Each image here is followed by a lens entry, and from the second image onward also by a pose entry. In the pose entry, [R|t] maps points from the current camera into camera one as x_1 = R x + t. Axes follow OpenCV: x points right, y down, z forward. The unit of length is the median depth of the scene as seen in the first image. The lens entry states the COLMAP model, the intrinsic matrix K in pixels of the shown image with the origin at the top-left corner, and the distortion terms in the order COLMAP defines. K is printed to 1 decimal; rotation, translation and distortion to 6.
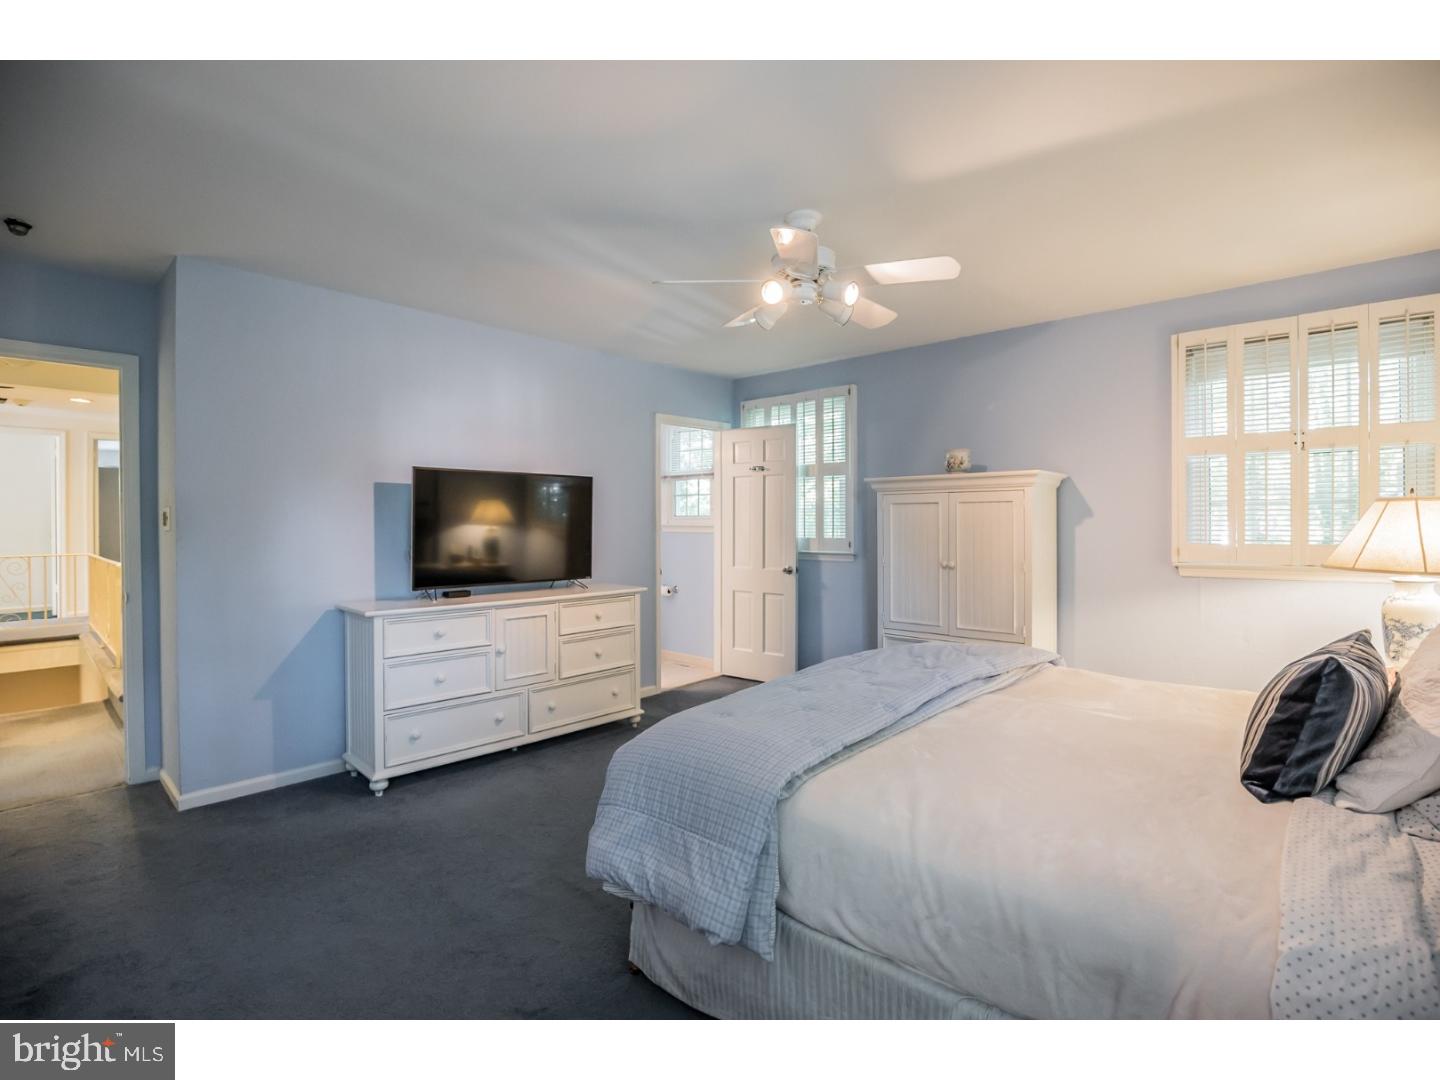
lens RADIAL K [[686.8, 0, 725.6], [0, 686.8, 521.1], [0, 0, 1]] dist [-0.001321, -0.000163]
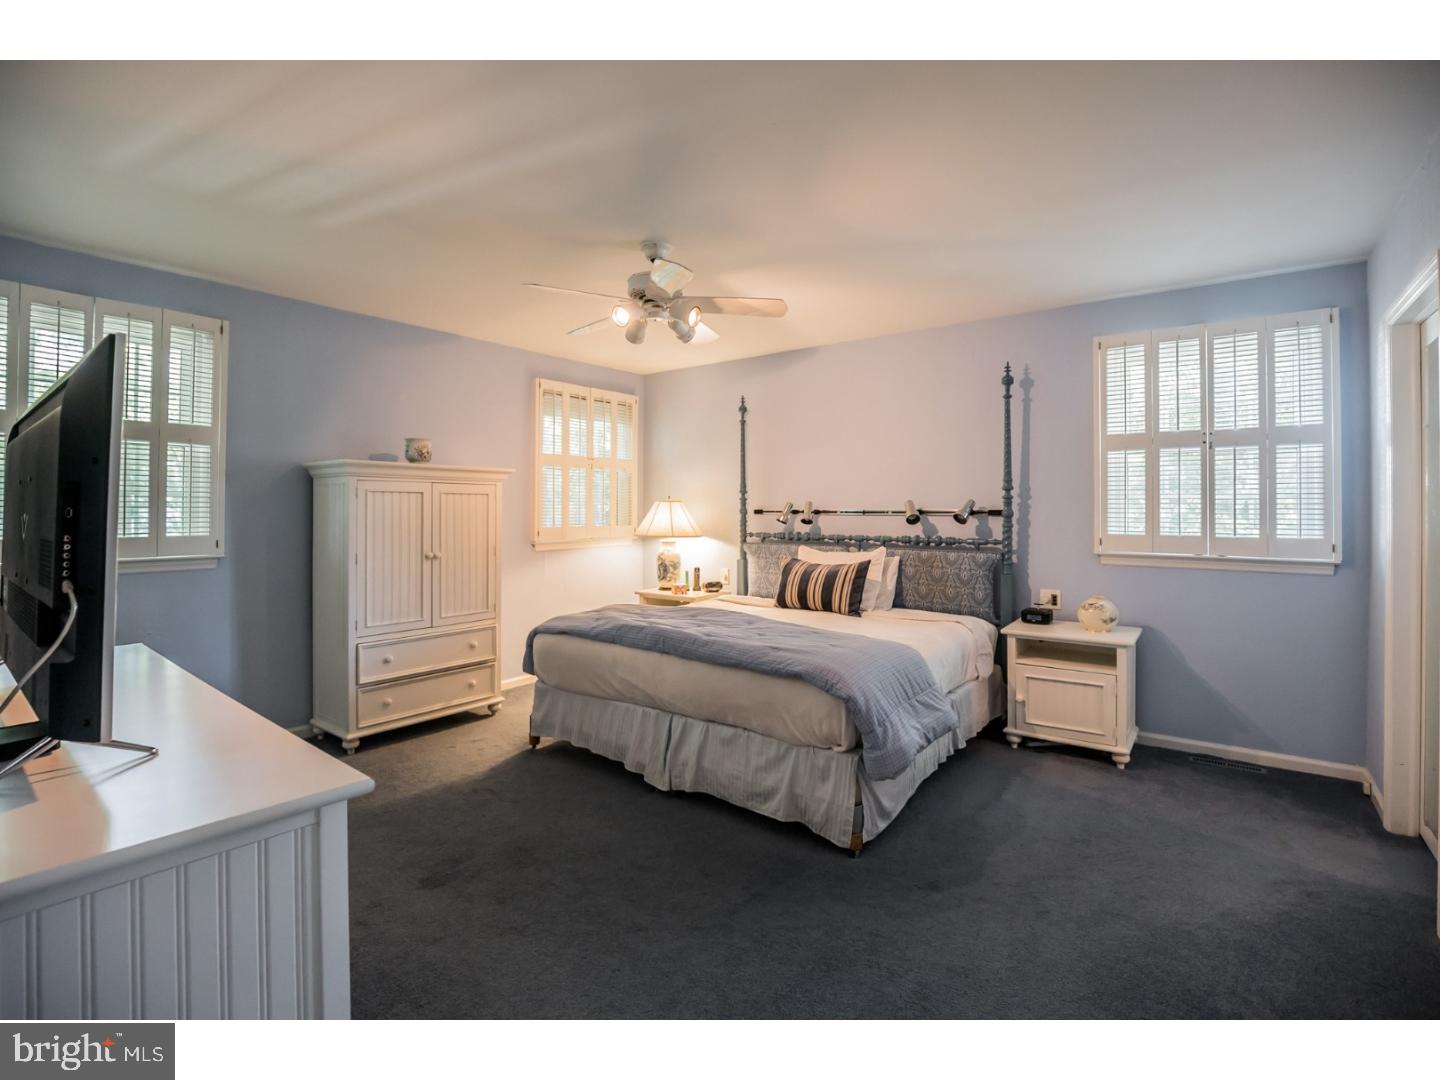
lens RADIAL K [[686.8, 0, 725.6], [0, 686.8, 521.1], [0, 0, 1]] dist [-0.001321, -0.000163]
pose [[-0.064415, -0.012284, 0.997848, -0.764796], [-0.000402, 0.999924, 0.012284, 0.001492], [-0.997923, 0.000390, -0.064415, 0.708826]]
